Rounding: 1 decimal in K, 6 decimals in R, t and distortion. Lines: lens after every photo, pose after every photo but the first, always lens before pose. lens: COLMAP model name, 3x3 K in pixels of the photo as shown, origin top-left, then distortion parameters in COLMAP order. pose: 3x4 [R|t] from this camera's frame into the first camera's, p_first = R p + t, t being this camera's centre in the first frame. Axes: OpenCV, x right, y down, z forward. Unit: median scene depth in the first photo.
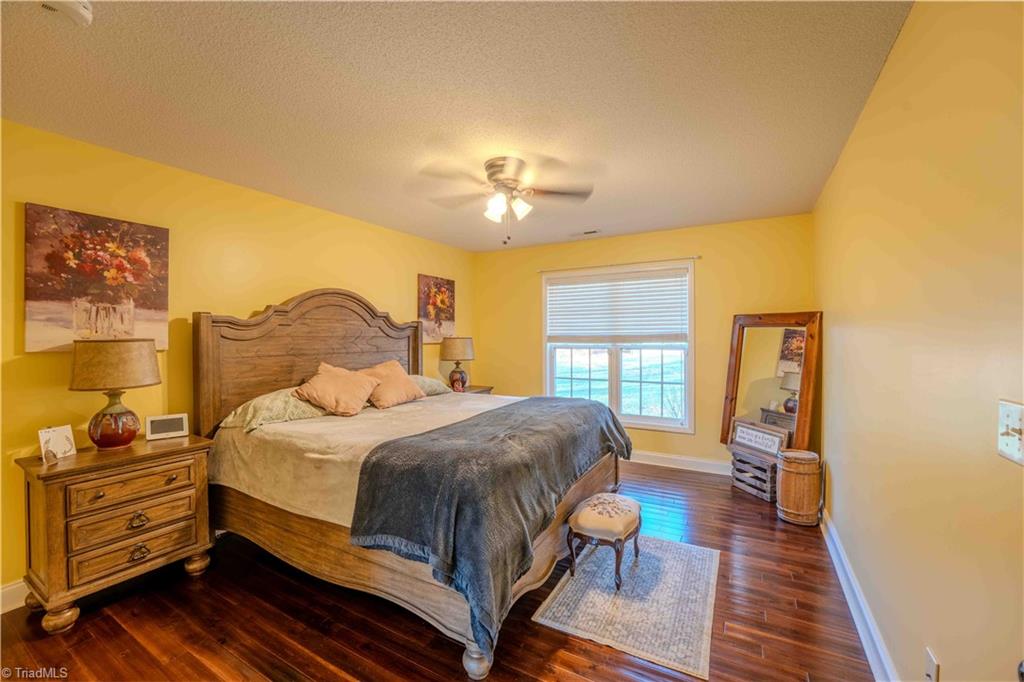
lens RADIAL K [[419.5, 0, 511.4], [0, 419.5, 339.7], [0, 0, 1]] dist [-0.033790, 0.005195]
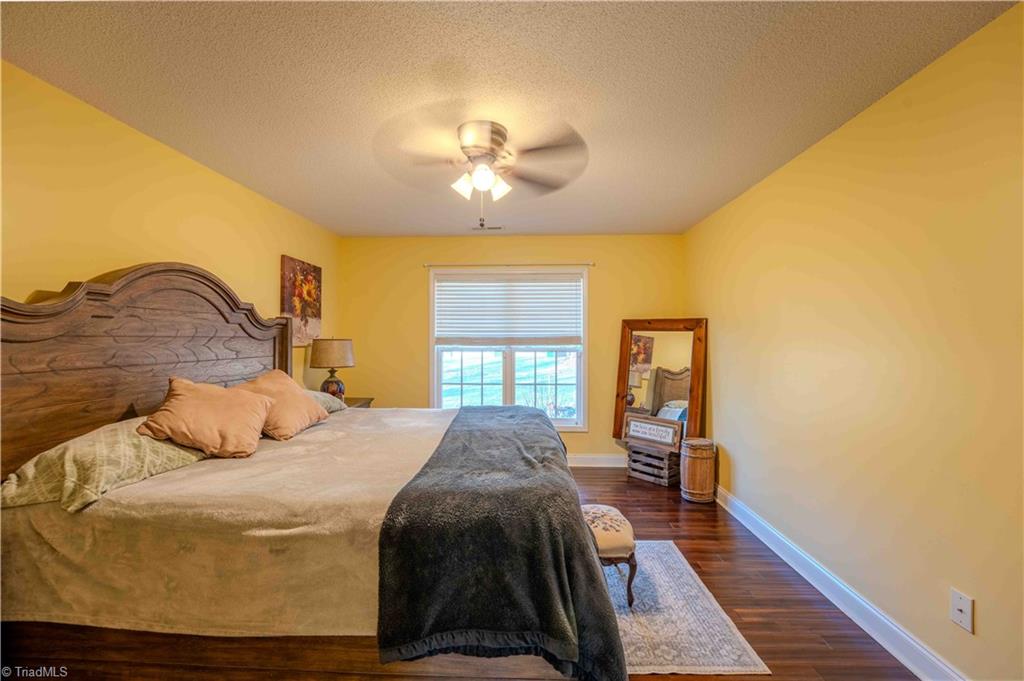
lens RADIAL K [[419.5, 0, 511.4], [0, 419.5, 339.2], [0, 0, 1]] dist [-0.033790, 0.005195]
pose [[0.885072, 0.004681, 0.465431, -0.261670], [-0.001806, 0.999976, -0.006623, 0.000048], [-0.465451, 0.005022, 0.885059, 0.178234]]
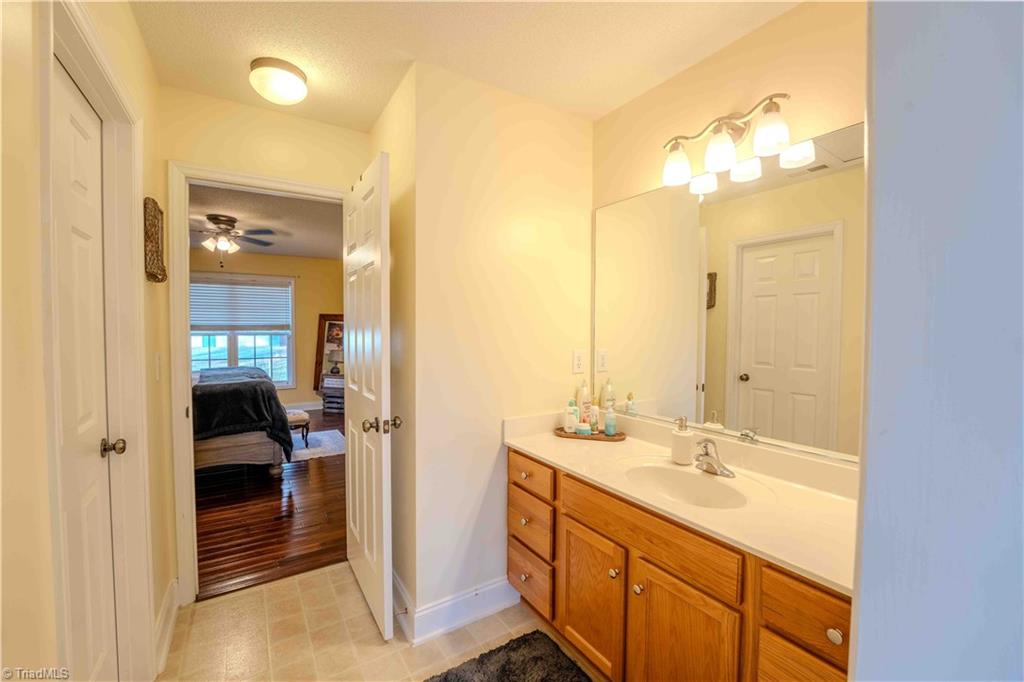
lens RADIAL K [[422.6, 0, 512.0], [0, 422.6, 341.0], [0, 0, 1]] dist [-0.016923, -0.000236]
pose [[0.461113, -0.019874, 0.887119, -0.696013], [-0.000809, 0.999739, 0.022817, 0.011794], [-0.887341, -0.011239, 0.460977, -0.542388]]
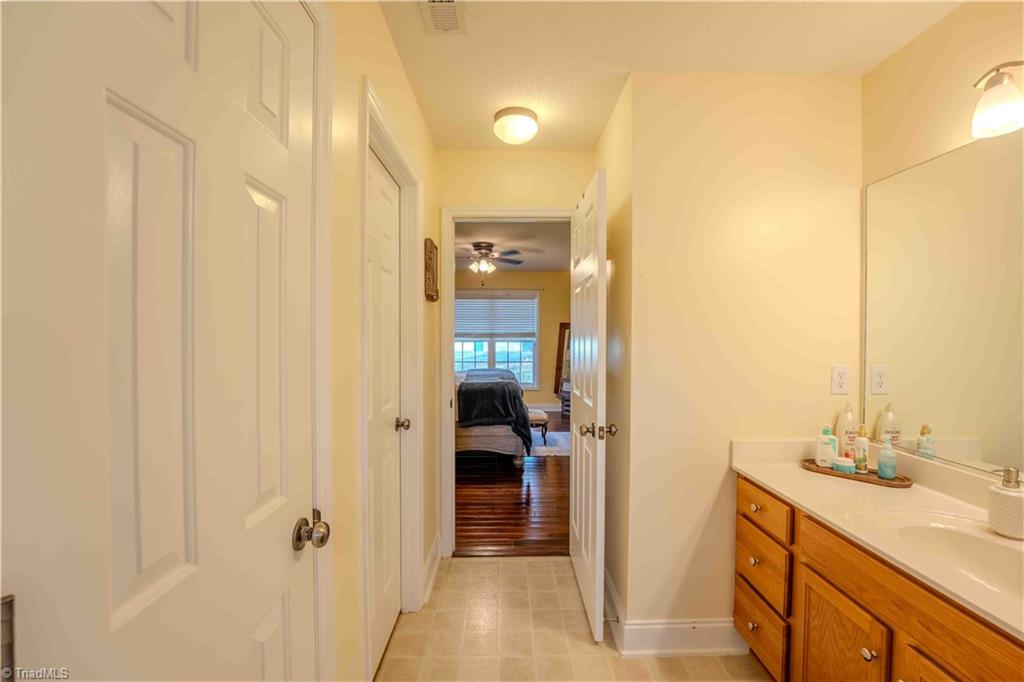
lens RADIAL K [[431.9, 0, 512.0], [0, 431.9, 341.0], [0, 0, 1]] dist [-0.015495, 0.000477]
pose [[0.857999, 0.000211, 0.513652, -0.687674], [-0.004476, 0.999965, 0.007067, 0.009369], [-0.513633, -0.008363, 0.857969, -0.576408]]
